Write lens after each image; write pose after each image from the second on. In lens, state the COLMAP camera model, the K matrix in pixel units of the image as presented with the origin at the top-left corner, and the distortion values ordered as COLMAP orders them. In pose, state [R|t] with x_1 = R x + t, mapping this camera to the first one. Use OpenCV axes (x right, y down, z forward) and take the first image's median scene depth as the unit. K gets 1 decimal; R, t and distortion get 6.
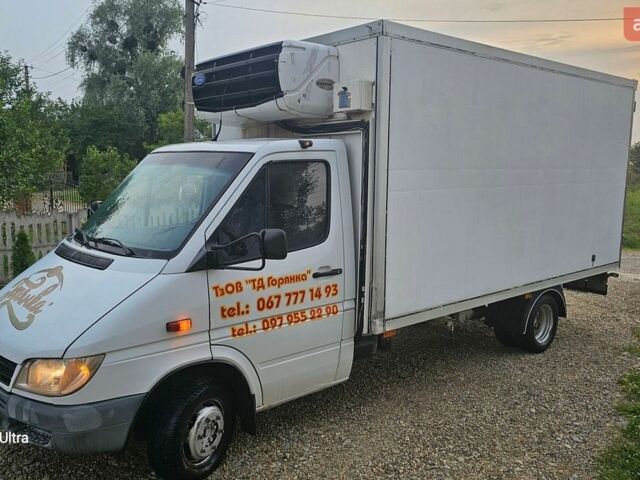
lens RADIAL K [[567.6, 0, 319.0], [0, 567.6, 253.3], [0, 0, 1]] dist [0.086671, -0.111921]
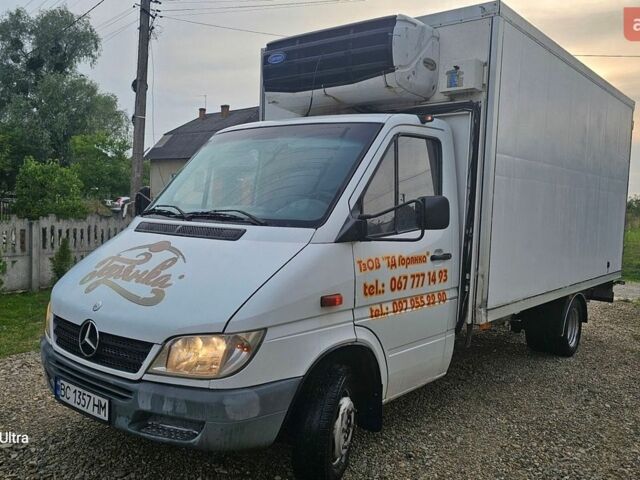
lens RADIAL K [[569.8, 0, 320.9], [0, 569.8, 246.9], [0, 0, 1]] dist [0.081999, -0.100120]
pose [[0.985059, 0.015934, 0.171478, -0.354423], [-0.002956, 0.997128, -0.075674, 0.093603], [-0.172192, 0.074036, 0.982277, 0.101933]]
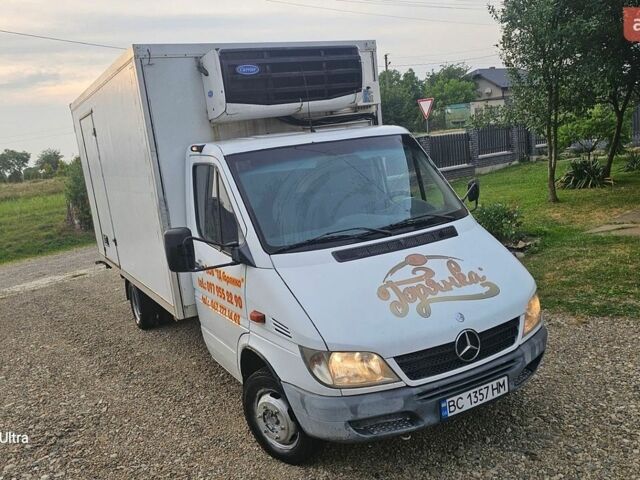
lens RADIAL K [[569.1, 0, 314.3], [0, 569.1, 251.3], [0, 0, 1]] dist [0.082197, -0.097305]
pose [[0.215089, -0.214676, 0.952707, -1.363103], [0.258642, 0.953228, 0.156401, -0.171422], [-0.941722, 0.212770, 0.260553, 0.875203]]
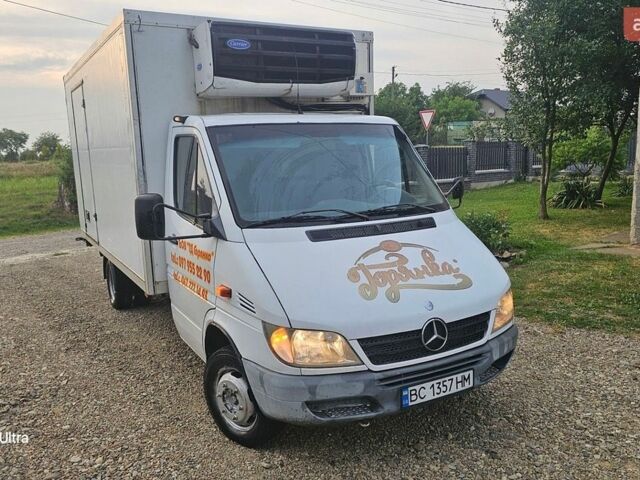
lens RADIAL K [[569.8, 0, 320.9], [0, 569.8, 246.9], [0, 0, 1]] dist [0.081999, -0.100120]
pose [[0.210380, -0.179154, 0.961064, -1.345886], [0.178946, 0.973513, 0.142303, -0.118292], [-0.961103, 0.142041, 0.236867, 0.855510]]
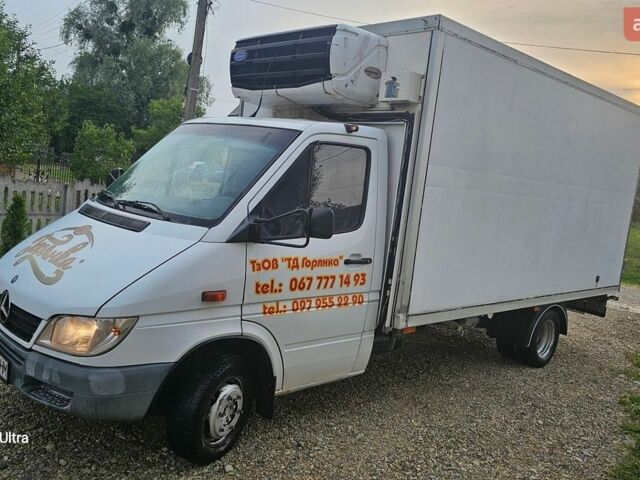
lens RADIAL K [[567.3, 0, 320.0], [0, 567.3, 240.0], [0, 0, 1]] dist [0.092158, -0.122038]
pose [[0.993725, 0.101482, 0.047040, -0.103869], [-0.099892, 0.994382, -0.035008, 0.040598], [-0.050329, 0.030090, 0.998279, 0.019575]]
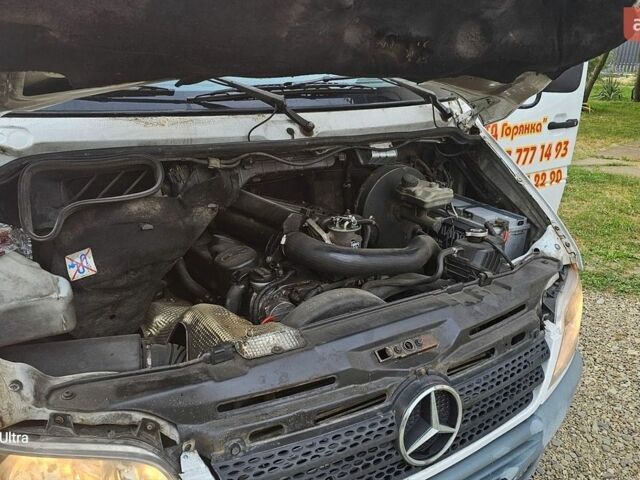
lens RADIAL K [[569.8, 0, 320.9], [0, 569.8, 246.9], [0, 0, 1]] dist [0.081999, -0.100120]
pose [[0.135044, -0.350575, 0.926747, -0.799622], [0.104596, 0.935133, 0.338505, -0.053826], [-0.985303, 0.051221, 0.162953, 0.915922]]
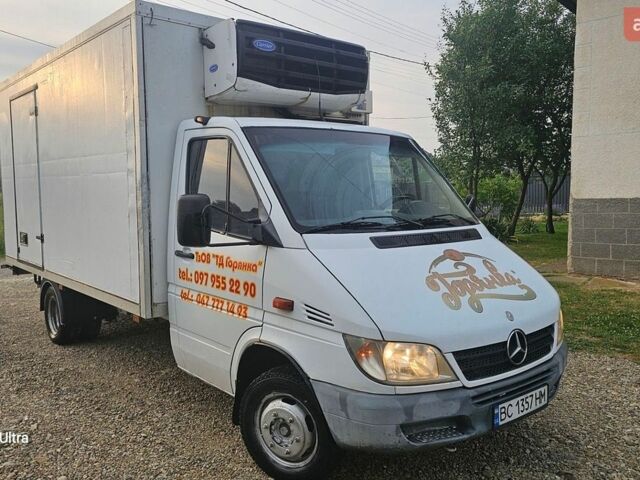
lens RADIAL K [[570.2, 0, 312.6], [0, 570.2, 238.2], [0, 0, 1]] dist [0.072718, -0.074717]
pose [[0.029338, -0.092468, 0.995283, -1.308247], [0.154214, 0.984209, 0.086894, -0.102748], [-0.987602, 0.150937, 0.043135, 1.133823]]
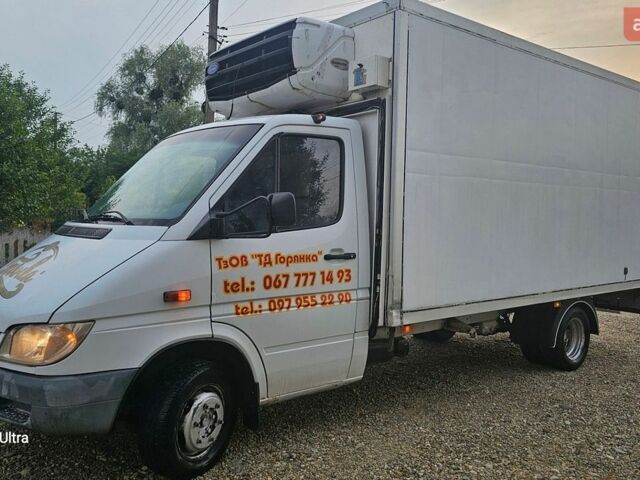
lens RADIAL K [[568.0, 0, 316.2], [0, 568.0, 243.0], [0, 0, 1]] dist [0.084490, -0.102366]
pose [[0.999335, 0.011305, -0.034675, 0.007849], [-0.014879, 0.994401, -0.104618, 0.114467], [0.033299, 0.105064, 0.993908, 0.071824]]
